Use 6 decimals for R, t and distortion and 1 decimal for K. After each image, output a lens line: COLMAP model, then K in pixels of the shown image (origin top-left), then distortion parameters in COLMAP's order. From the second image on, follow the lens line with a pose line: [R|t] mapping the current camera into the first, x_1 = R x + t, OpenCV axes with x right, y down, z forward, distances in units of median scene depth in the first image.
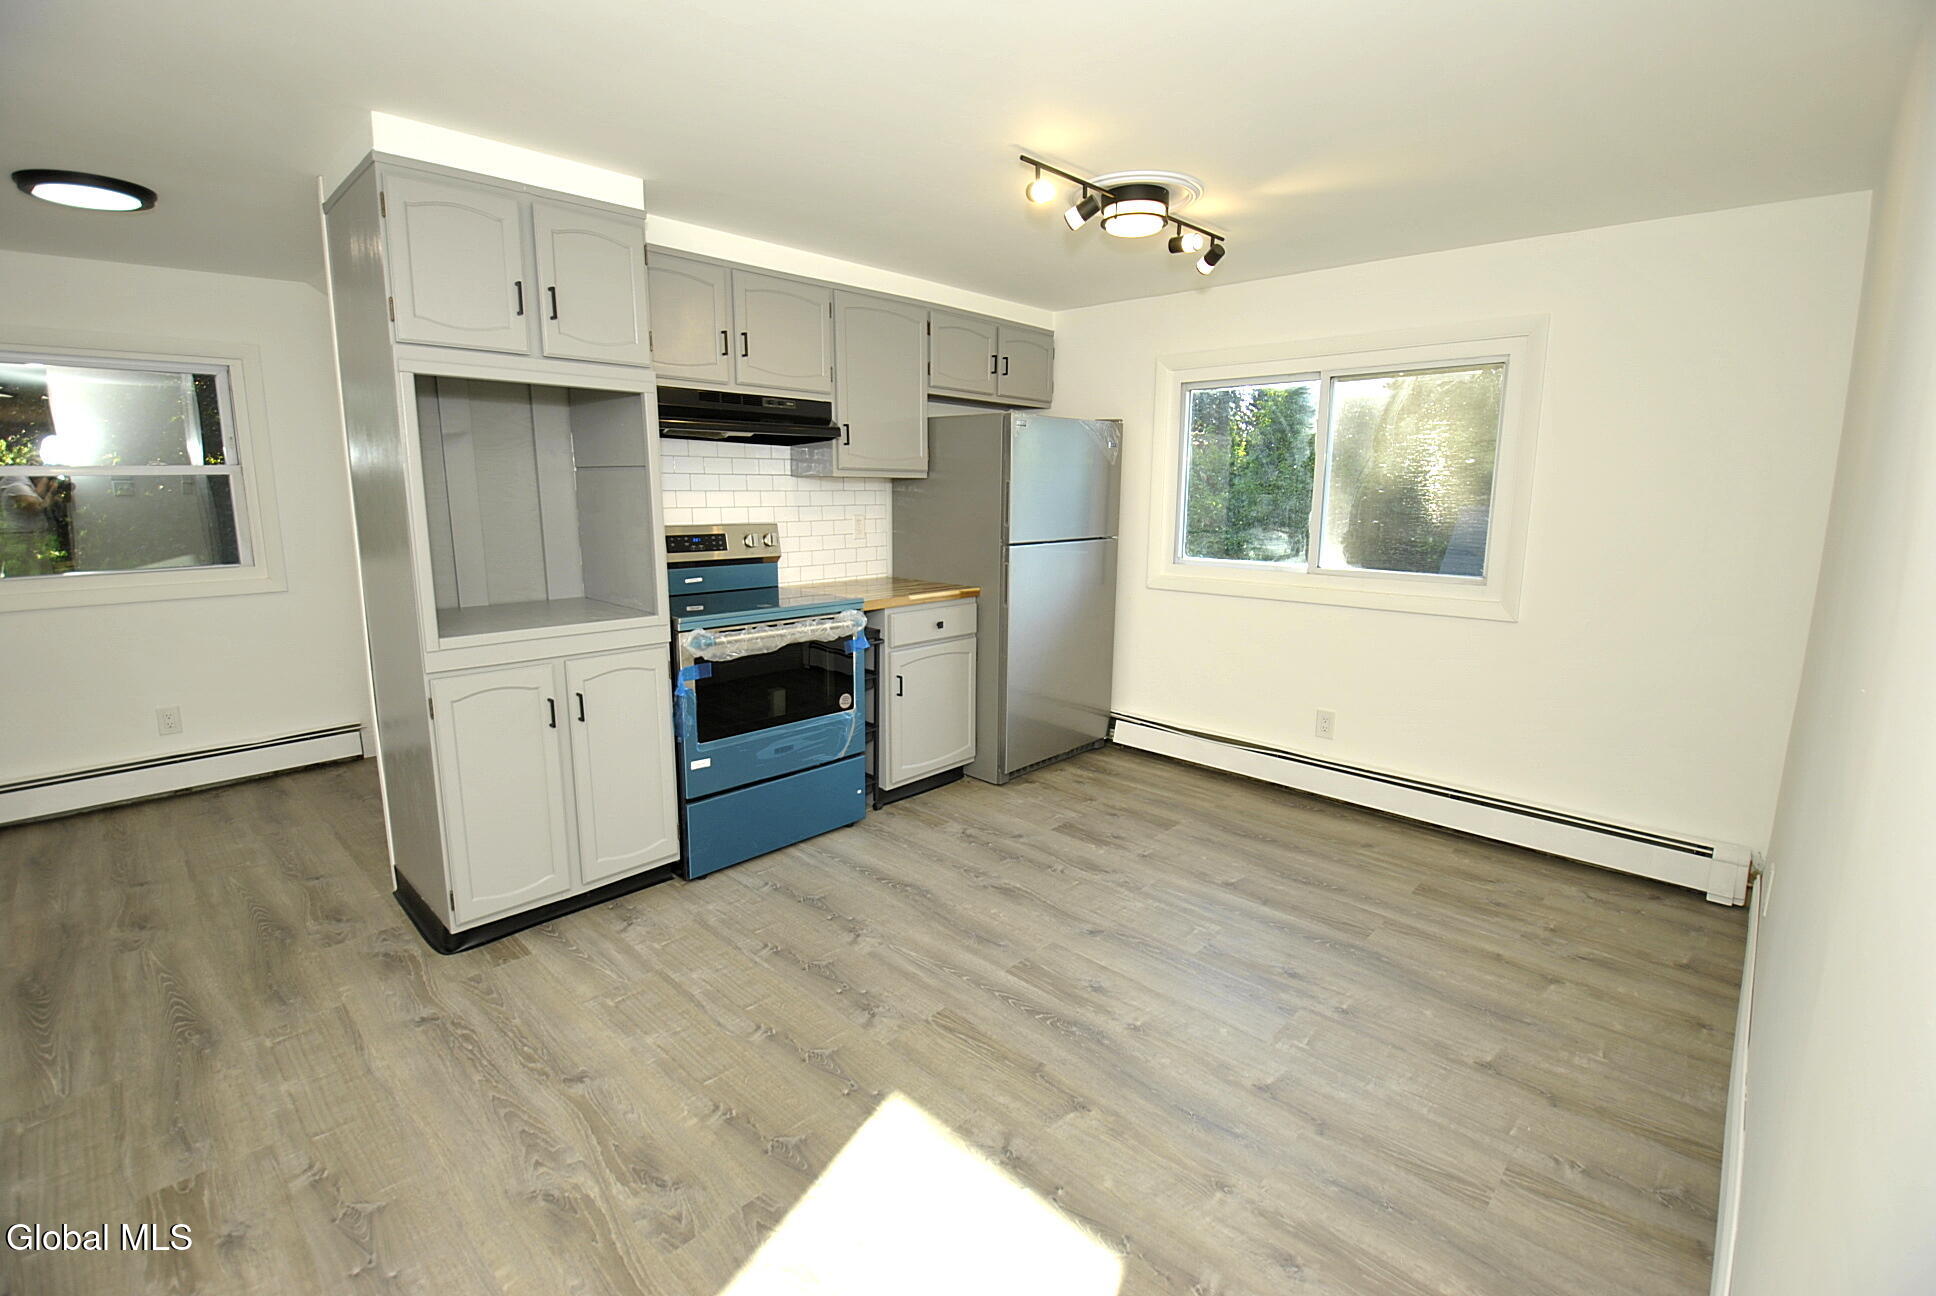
lens RADIAL K [[862.4, 0, 969.7], [0, 862.4, 655.4], [0, 0, 1]] dist [0.001022, -0.016718]
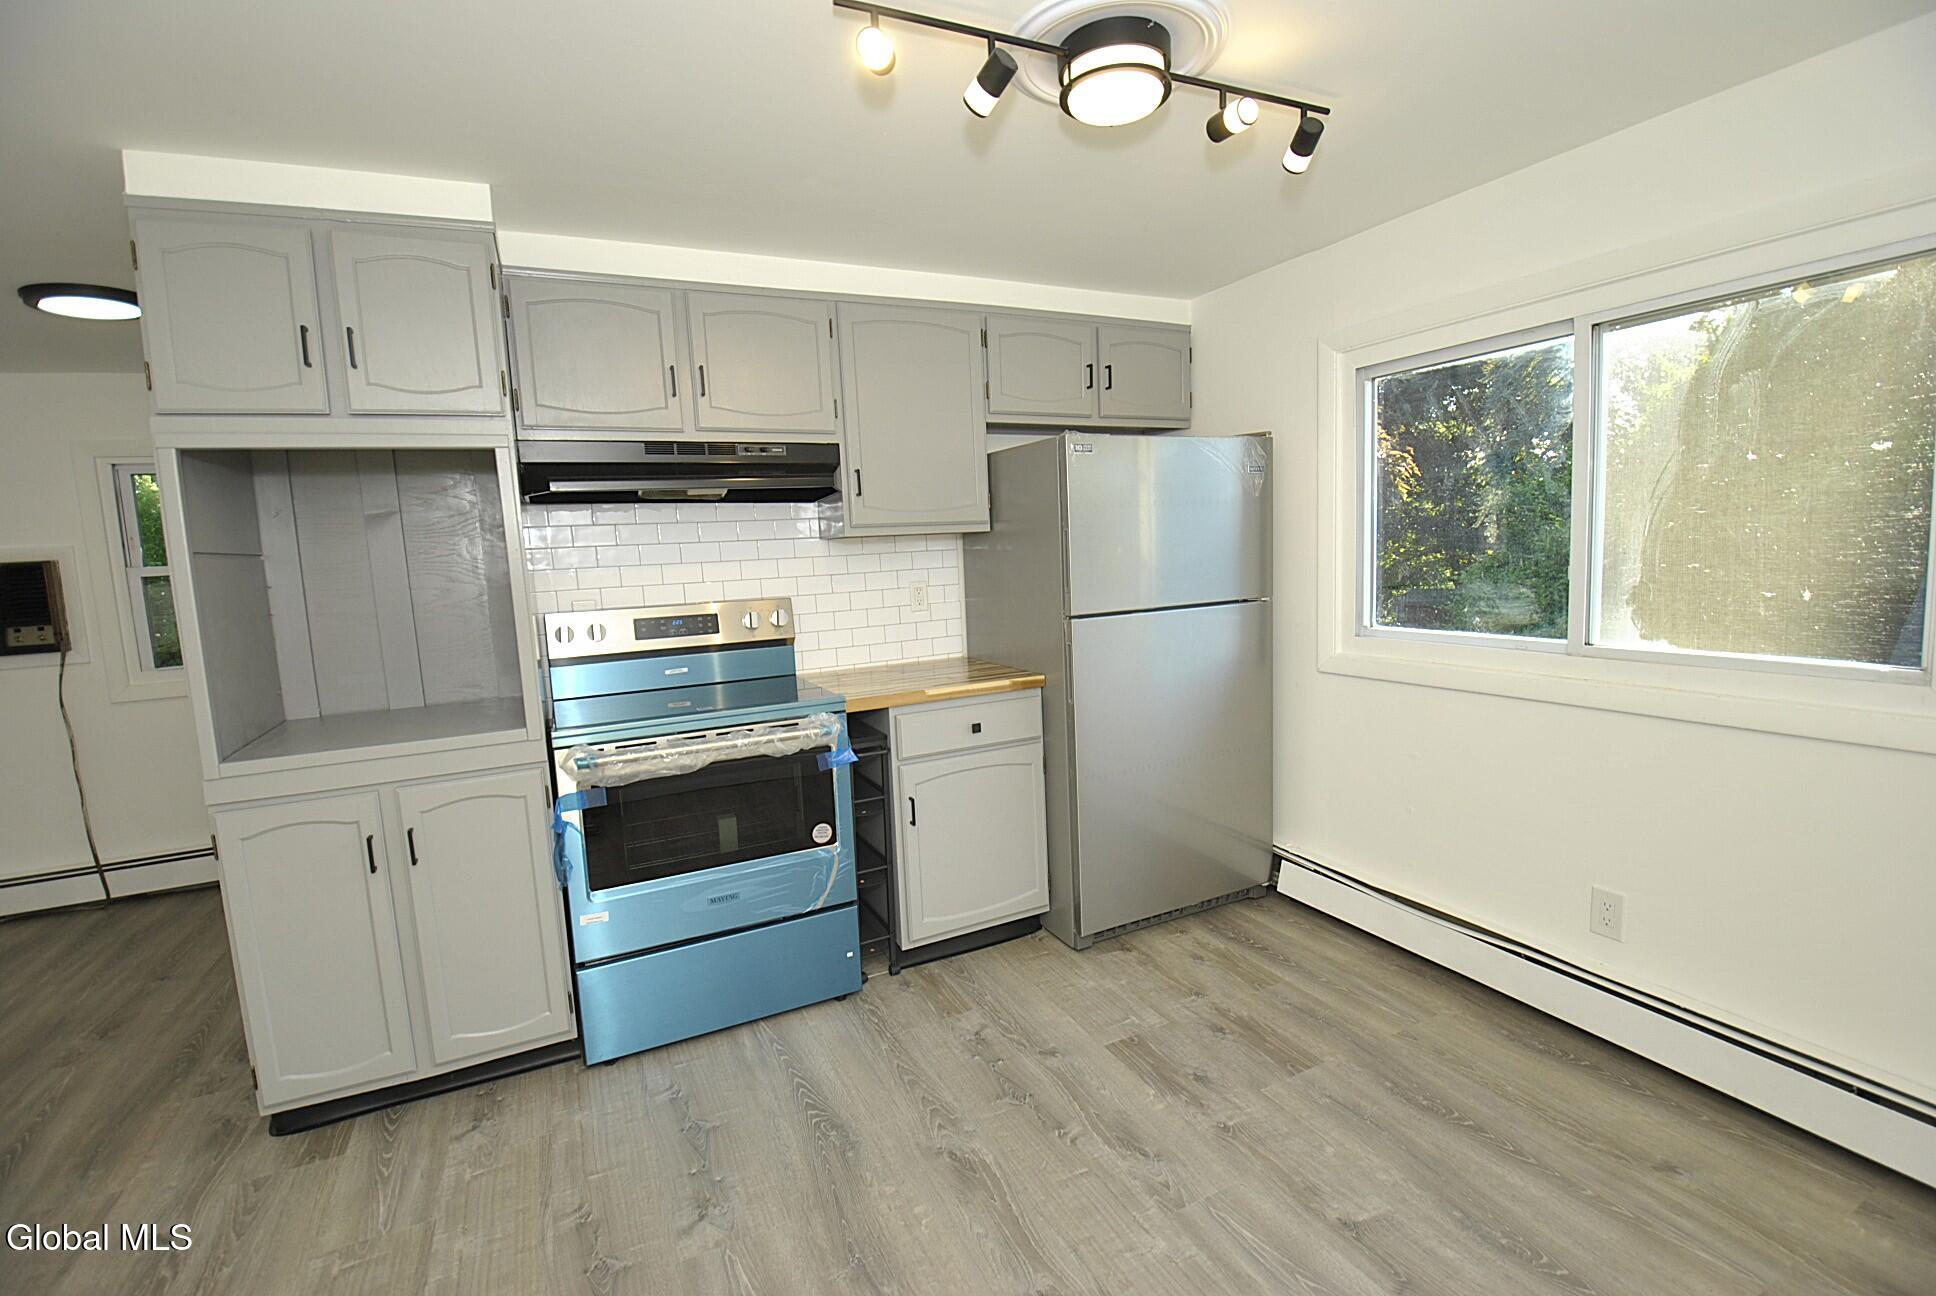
lens RADIAL K [[862.4, 0, 969.7], [0, 862.4, 655.4], [0, 0, 1]] dist [0.001022, -0.016718]
pose [[0.935633, -0.006650, -0.352911, 0.226671], [-0.014985, 0.998173, -0.058535, -0.056182], [0.352656, 0.060056, 0.933824, 0.318164]]
